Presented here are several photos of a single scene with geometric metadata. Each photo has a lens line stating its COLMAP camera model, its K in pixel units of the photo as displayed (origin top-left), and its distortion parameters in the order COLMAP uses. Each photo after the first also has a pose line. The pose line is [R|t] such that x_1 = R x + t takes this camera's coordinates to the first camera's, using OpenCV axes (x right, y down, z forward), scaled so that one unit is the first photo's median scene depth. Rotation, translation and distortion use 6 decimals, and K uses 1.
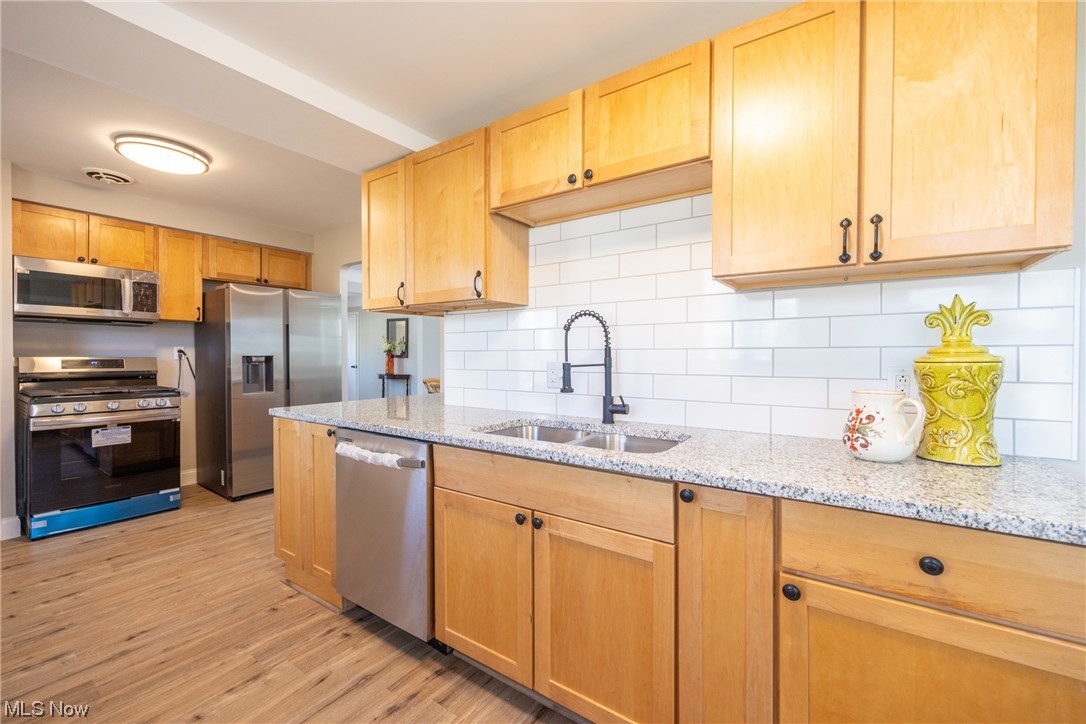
lens RADIAL K [[437.3, 0, 542.7], [0, 437.3, 363.8], [0, 0, 1]] dist [-0.006100, 0.001931]
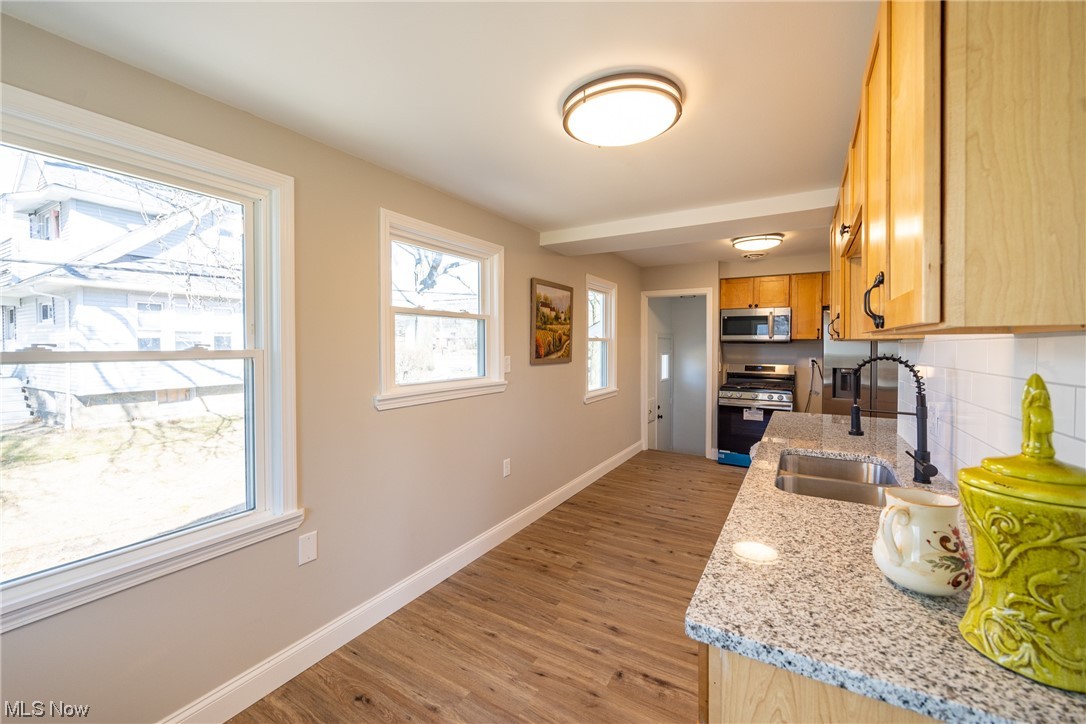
lens RADIAL K [[437.3, 0, 545.2], [0, 437.3, 352.1], [0, 0, 1]] dist [-0.006100, 0.001931]
pose [[0.073010, 0.013057, -0.997246, 0.890986], [-0.019915, 0.999734, 0.011632, -0.110075], [0.997132, 0.019011, 0.073250, 0.164363]]
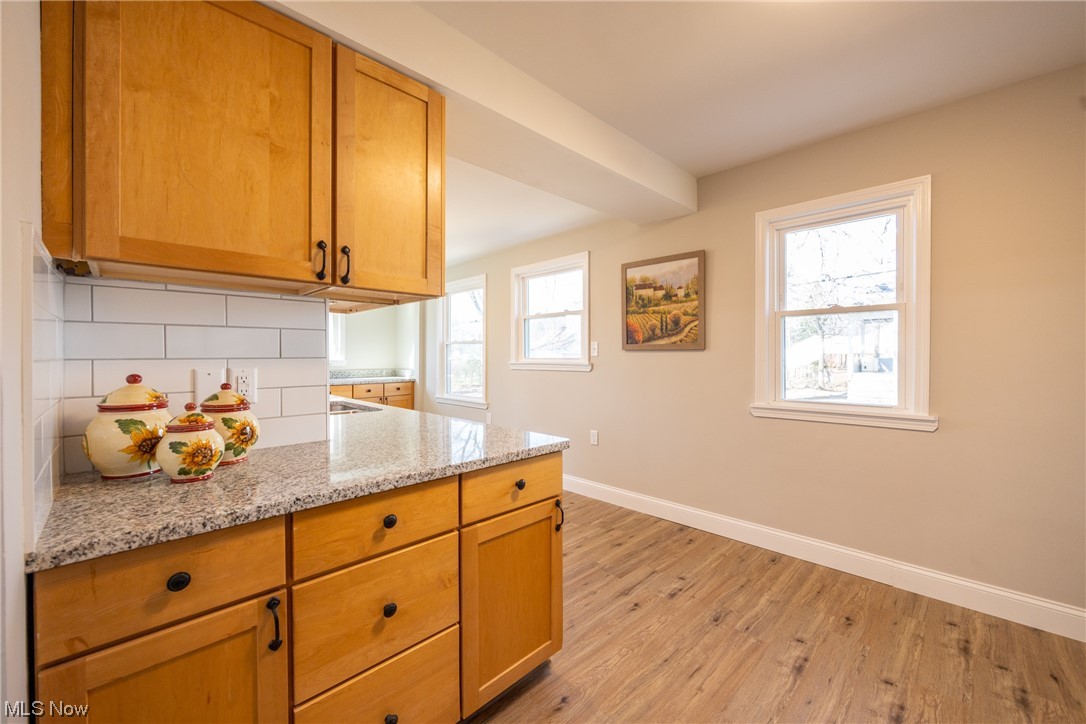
lens RADIAL K [[437.3, 0, 549.5], [0, 437.3, 356.2], [0, 0, 1]] dist [-0.006100, 0.001931]
pose [[-0.985430, -0.001412, 0.170075, -0.854863], [0.003054, 0.999657, 0.025996, -0.060743], [-0.170054, 0.026136, -0.985088, 2.027305]]
